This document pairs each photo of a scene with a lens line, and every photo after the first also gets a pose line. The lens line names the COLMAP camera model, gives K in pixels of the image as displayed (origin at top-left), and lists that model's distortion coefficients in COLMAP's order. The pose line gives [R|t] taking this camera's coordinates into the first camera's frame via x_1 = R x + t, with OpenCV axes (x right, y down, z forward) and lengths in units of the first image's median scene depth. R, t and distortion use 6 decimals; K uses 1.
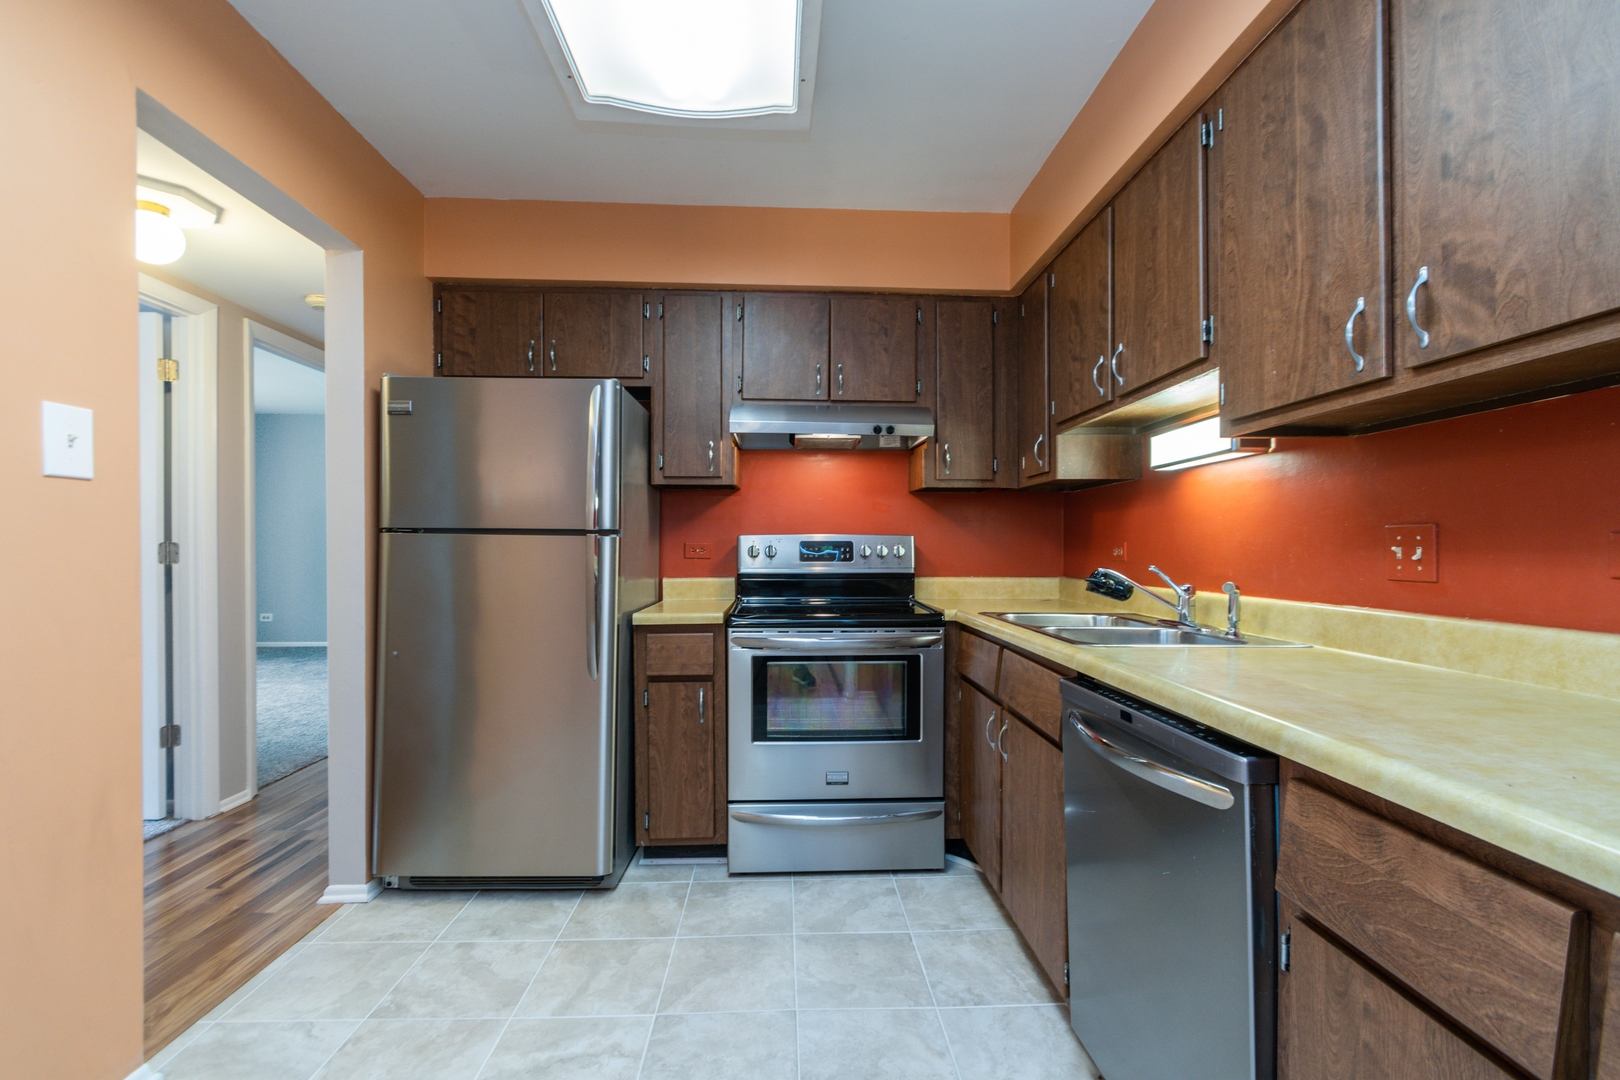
lens RADIAL K [[725.9, 0, 819.3], [0, 725.9, 540.5], [0, 0, 1]] dist [0.003514, -0.003171]
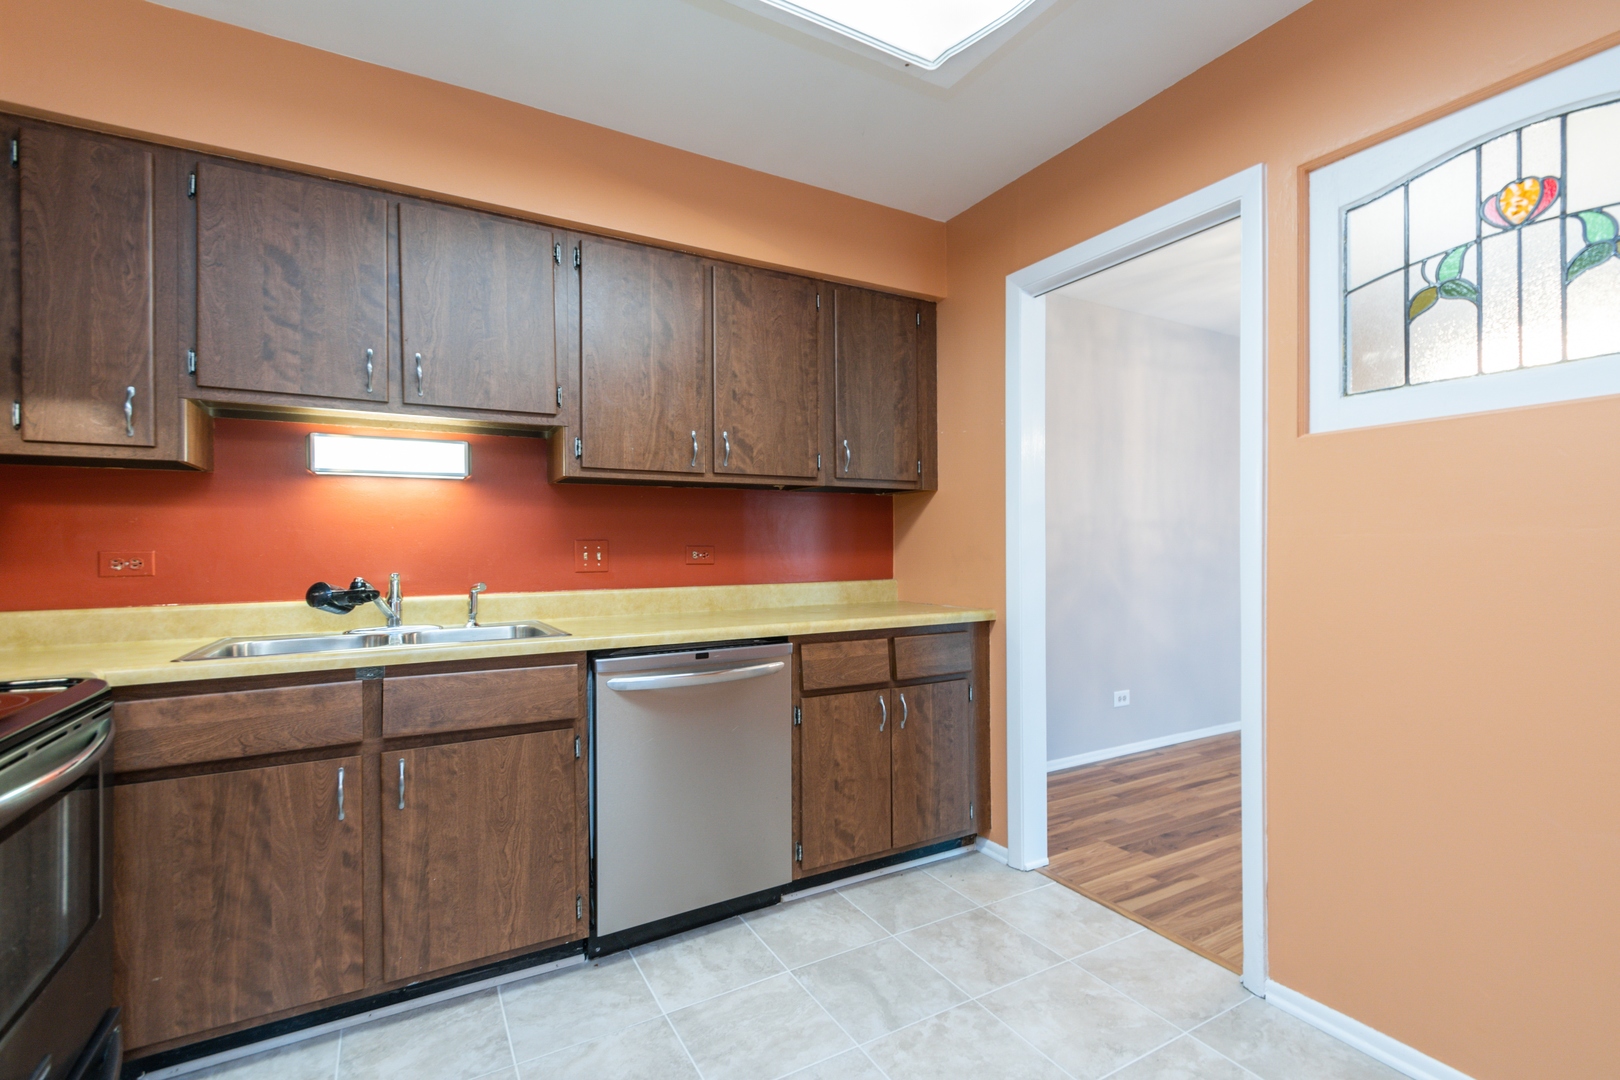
lens RADIAL K [[725.9, 0, 795.0], [0, 725.9, 549.8], [0, 0, 1]] dist [0.003514, -0.003171]
pose [[-0.448200, 0.003860, 0.893925, -1.138341], [0.000446, 0.999992, -0.004094, 0.010109], [-0.893933, -0.001437, -0.448198, 1.551353]]
